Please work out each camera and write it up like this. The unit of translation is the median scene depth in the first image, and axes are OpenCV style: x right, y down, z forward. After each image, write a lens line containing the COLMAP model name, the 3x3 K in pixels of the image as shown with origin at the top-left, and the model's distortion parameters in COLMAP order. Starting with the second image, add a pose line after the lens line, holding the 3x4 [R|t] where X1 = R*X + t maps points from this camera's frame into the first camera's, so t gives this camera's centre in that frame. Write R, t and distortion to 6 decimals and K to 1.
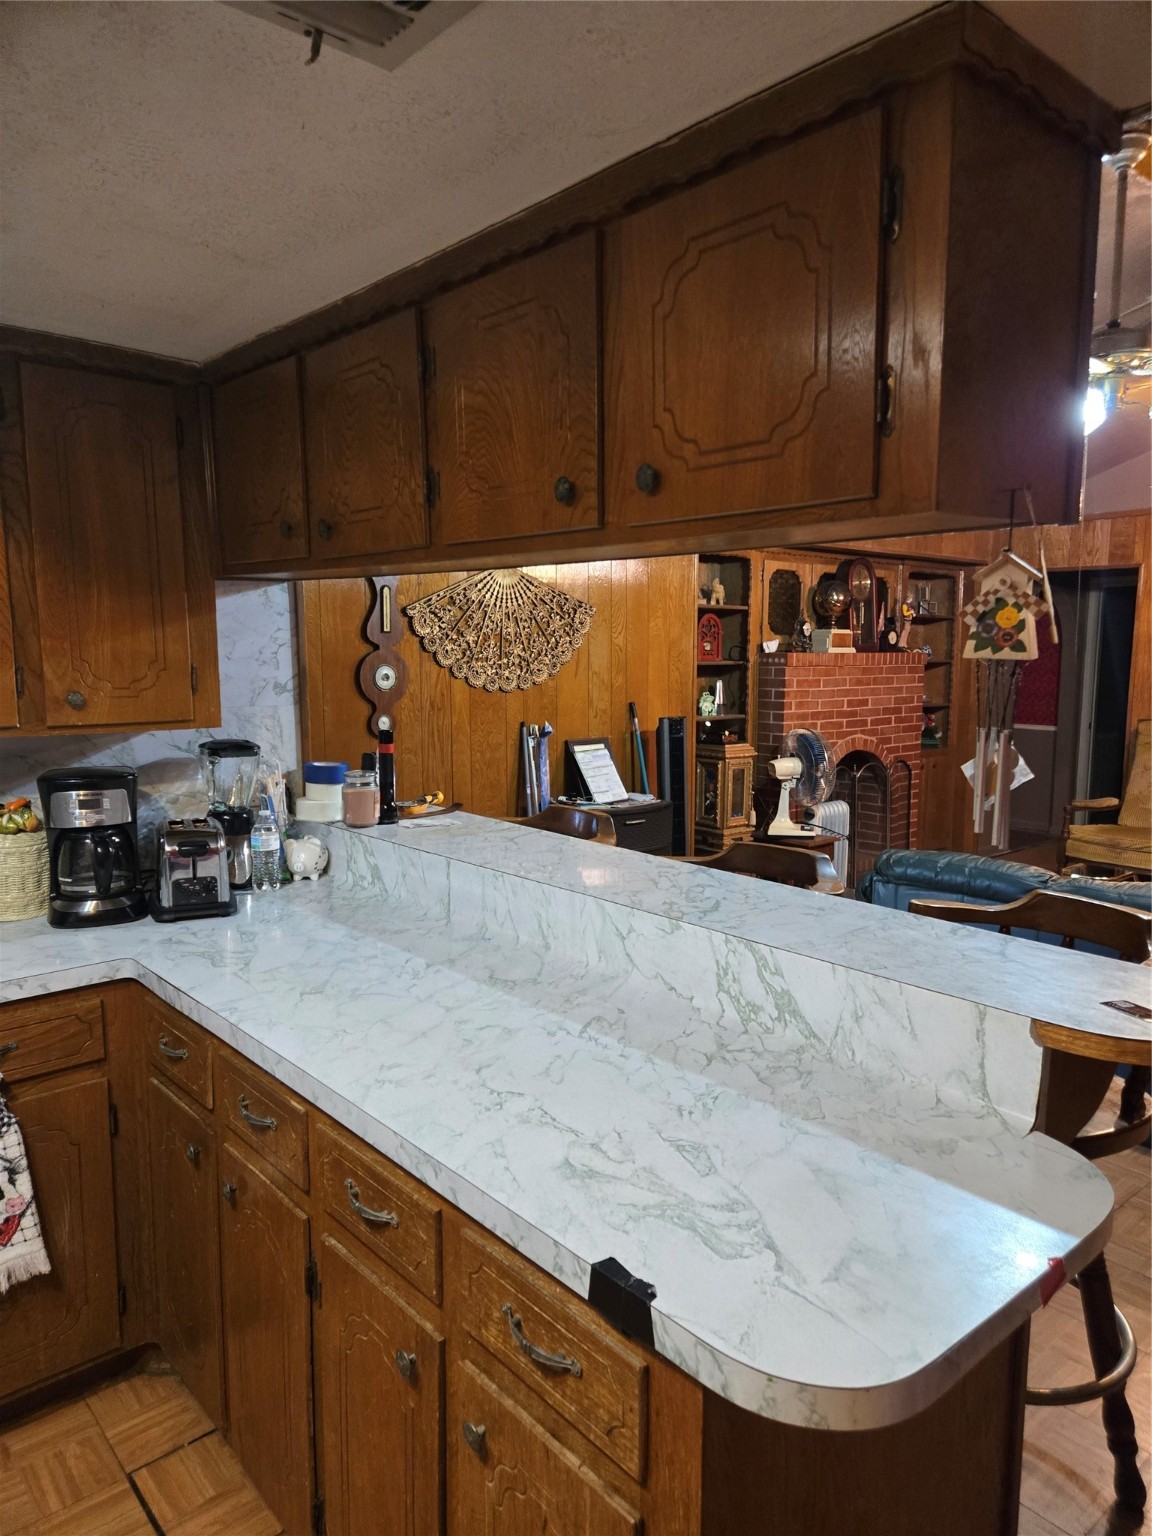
lens RADIAL K [[1028.4, 0, 579.6], [0, 1028.4, 775.9], [0, 0, 1]] dist [0.035783, -0.010554]
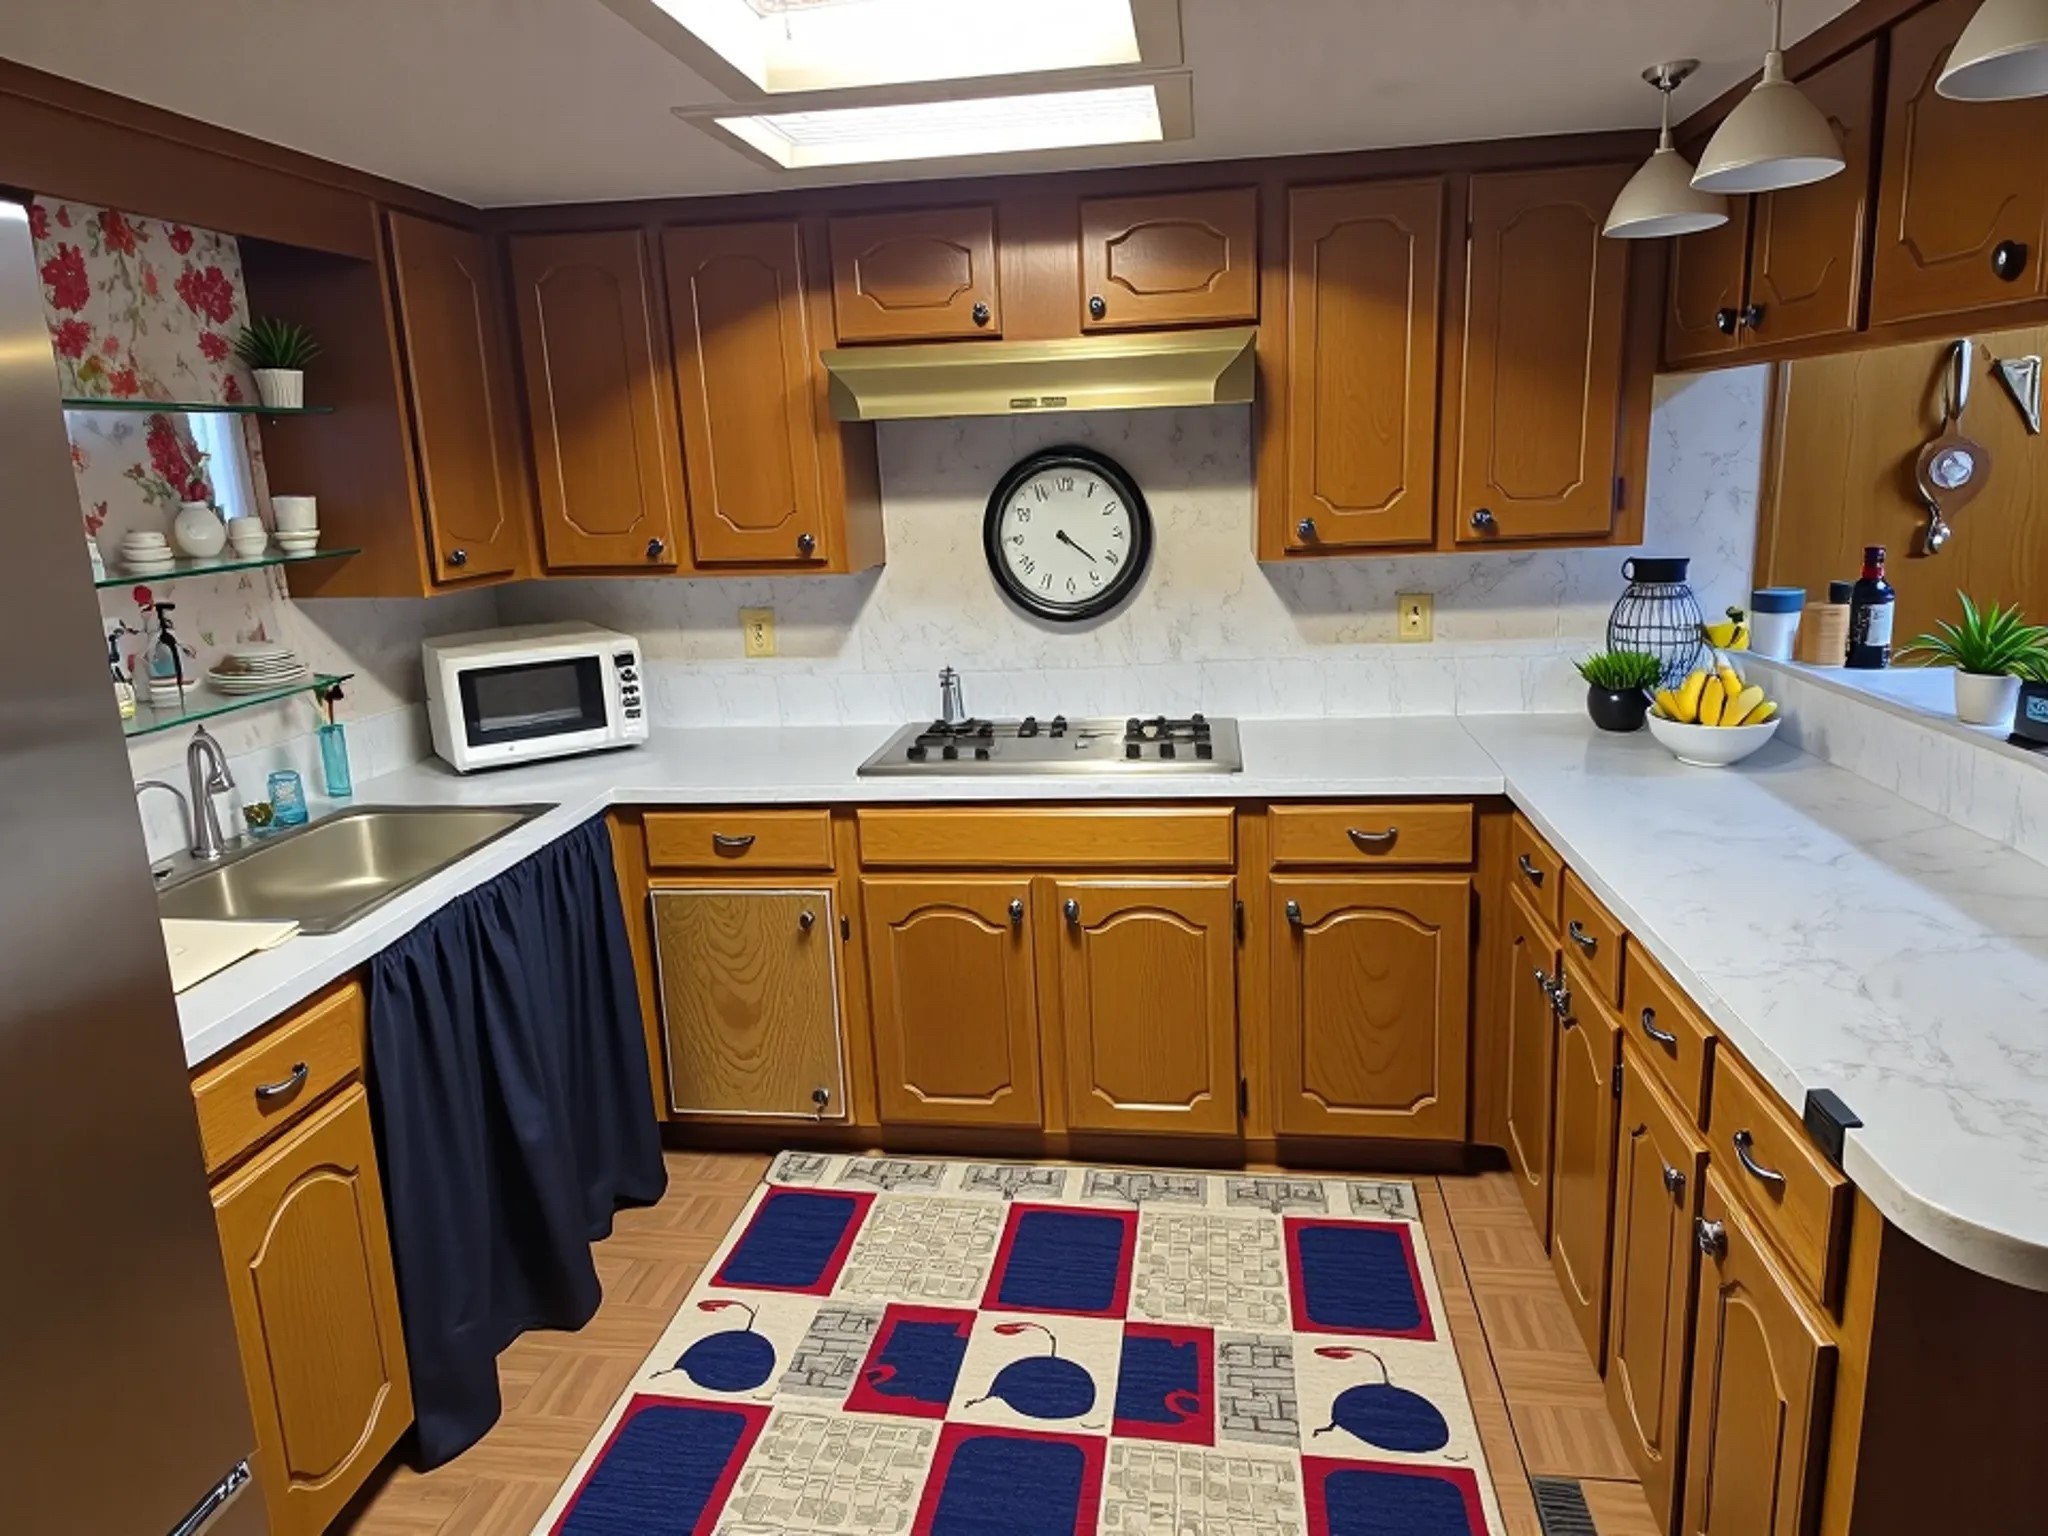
lens RADIAL K [[1363.0, 0, 1018.6], [0, 1363.0, 769.6], [0, 0, 1]] dist [0.003293, 0.000534]
pose [[0.659780, 0.134930, -0.739246, 0.542854], [-0.047297, 0.989253, 0.138349, 0.023405], [0.749969, -0.056316, 0.659072, -0.522358]]
